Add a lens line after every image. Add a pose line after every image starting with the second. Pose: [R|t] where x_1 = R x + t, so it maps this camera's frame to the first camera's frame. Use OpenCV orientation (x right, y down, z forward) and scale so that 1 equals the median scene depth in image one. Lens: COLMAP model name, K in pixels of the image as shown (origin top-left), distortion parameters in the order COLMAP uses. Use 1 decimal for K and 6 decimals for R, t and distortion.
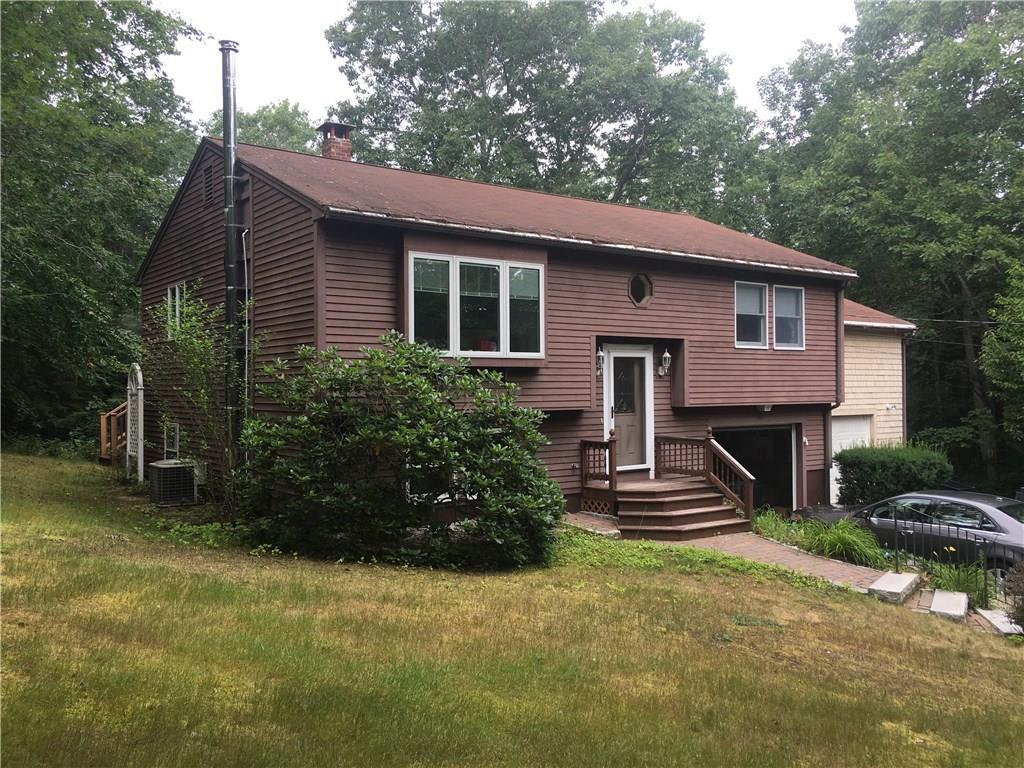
lens RADIAL K [[888.8, 0, 512.0], [0, 888.8, 384.0], [0, 0, 1]] dist [0.008725, 0.001360]
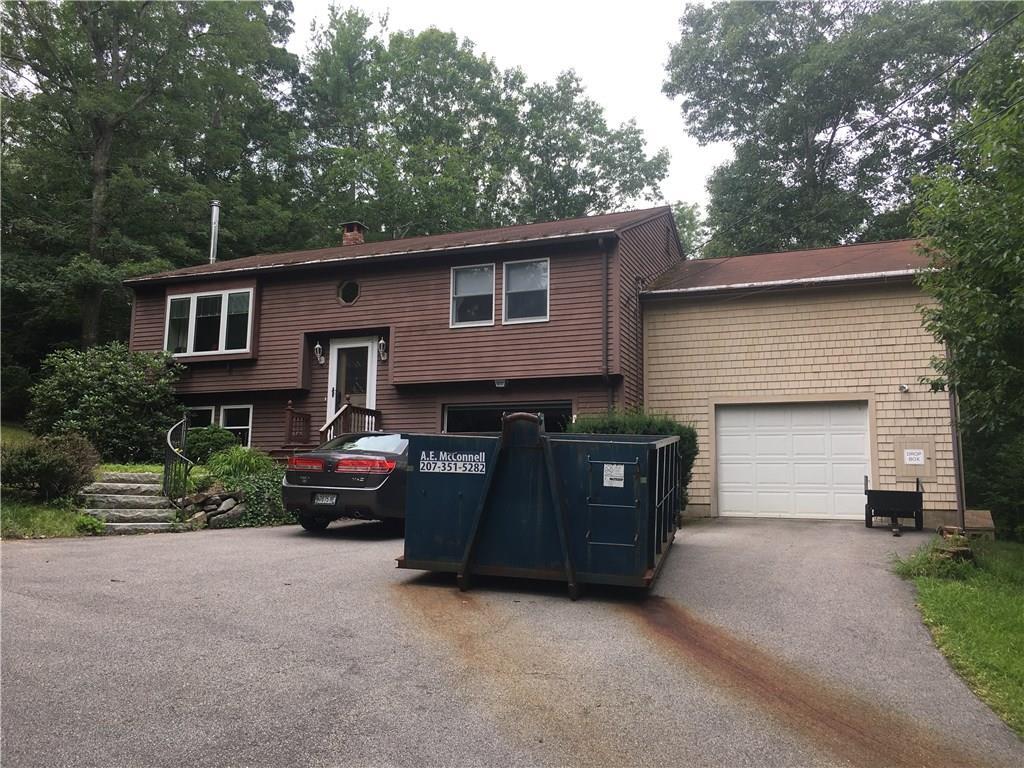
lens RADIAL K [[888.8, 0, 512.0], [0, 888.8, 384.0], [0, 0, 1]] dist [0.008725, 0.001360]
pose [[0.520156, -0.098070, -0.848422, 1.252822], [-0.010621, 0.992566, -0.121243, 0.162413], [0.854005, 0.072076, 0.515247, 0.544545]]
